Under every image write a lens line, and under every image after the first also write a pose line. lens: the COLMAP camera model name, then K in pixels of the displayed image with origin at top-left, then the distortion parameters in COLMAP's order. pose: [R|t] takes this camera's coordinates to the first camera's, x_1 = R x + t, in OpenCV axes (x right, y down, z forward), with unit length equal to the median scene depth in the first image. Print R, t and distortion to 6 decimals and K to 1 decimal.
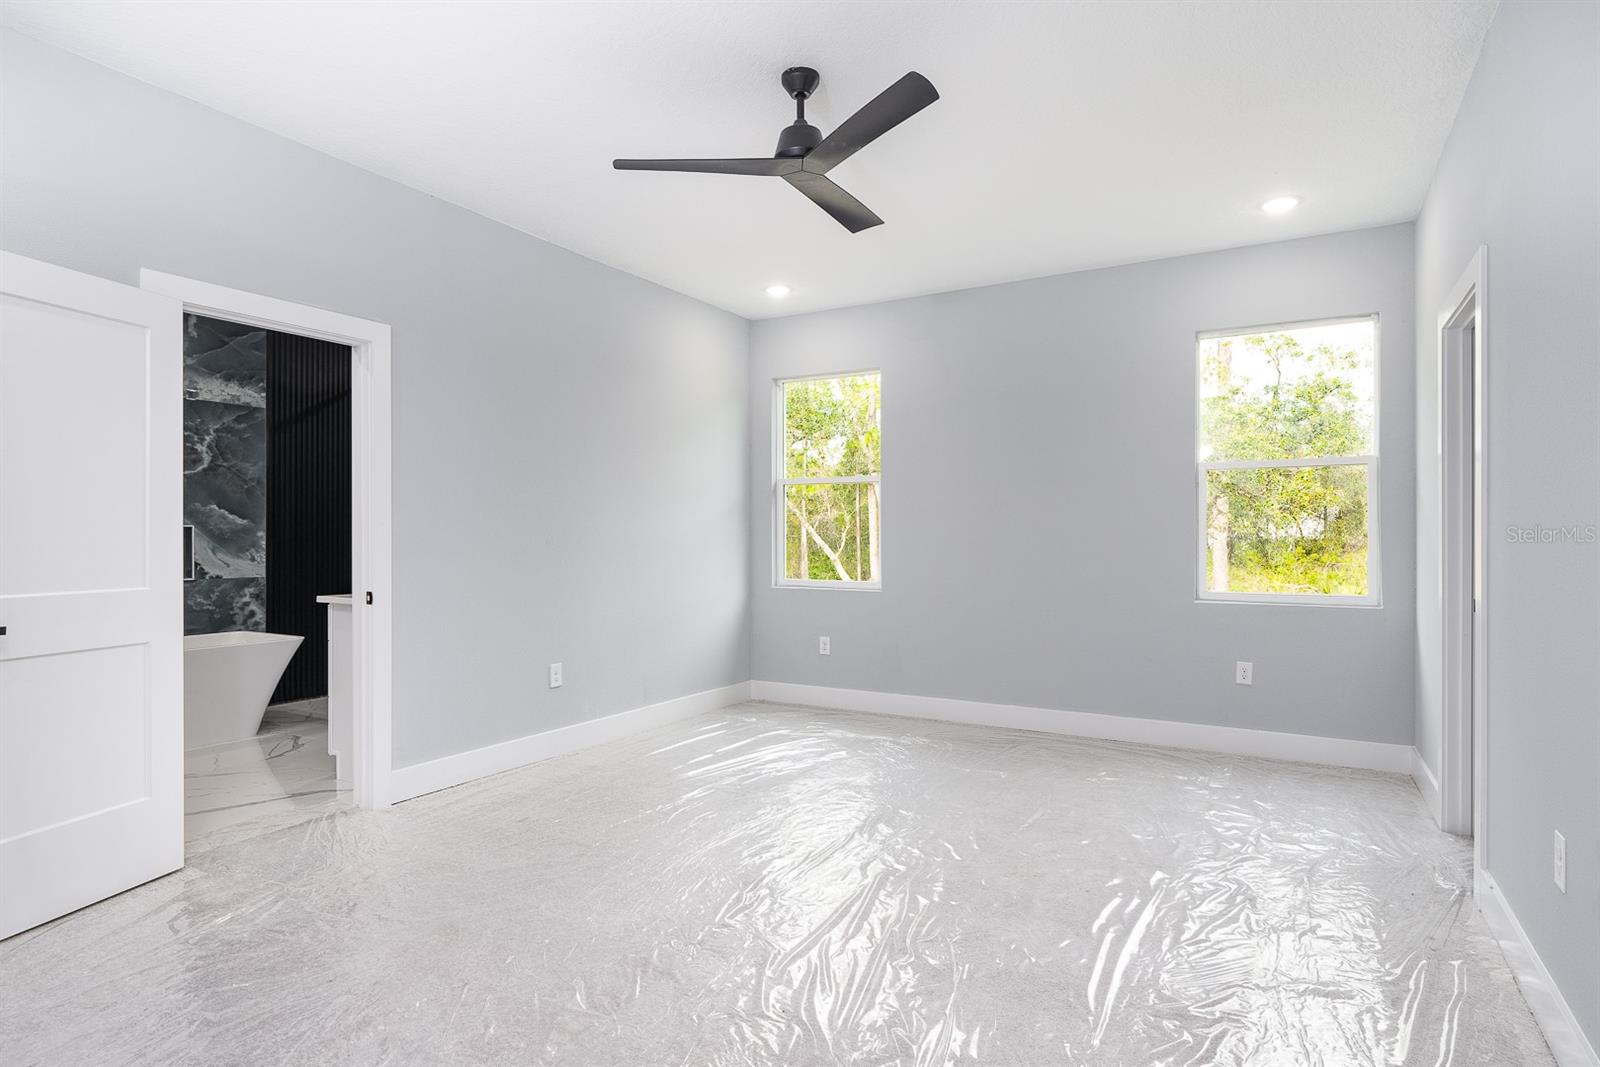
lens RADIAL K [[865.4, 0, 799.9], [0, 865.4, 537.4], [0, 0, 1]] dist [-0.002894, 0.000008]
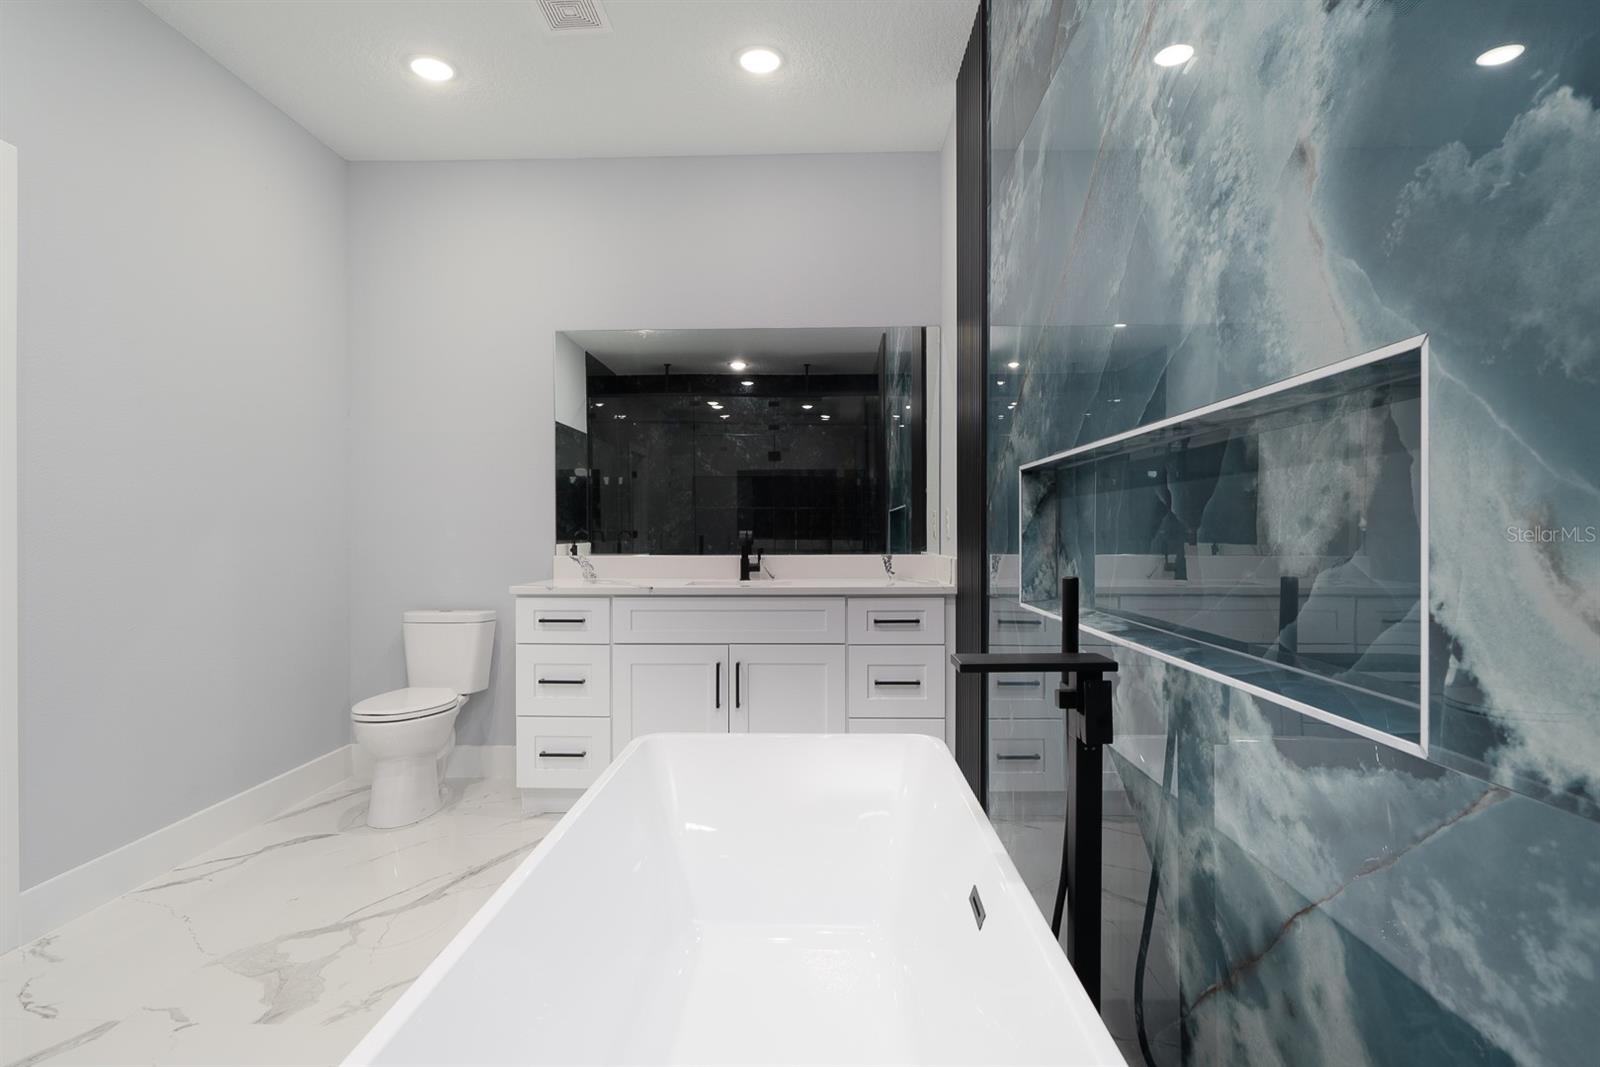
lens RADIAL K [[865.4, 0, 800.5], [0, 865.4, 533.7], [0, 0, 1]] dist [-0.002894, 0.000008]
pose [[-0.884739, 0.001320, -0.466085, -0.553158], [-0.000084, 0.999996, 0.002991, 0.015138], [0.466087, 0.002686, -0.884735, 1.056590]]
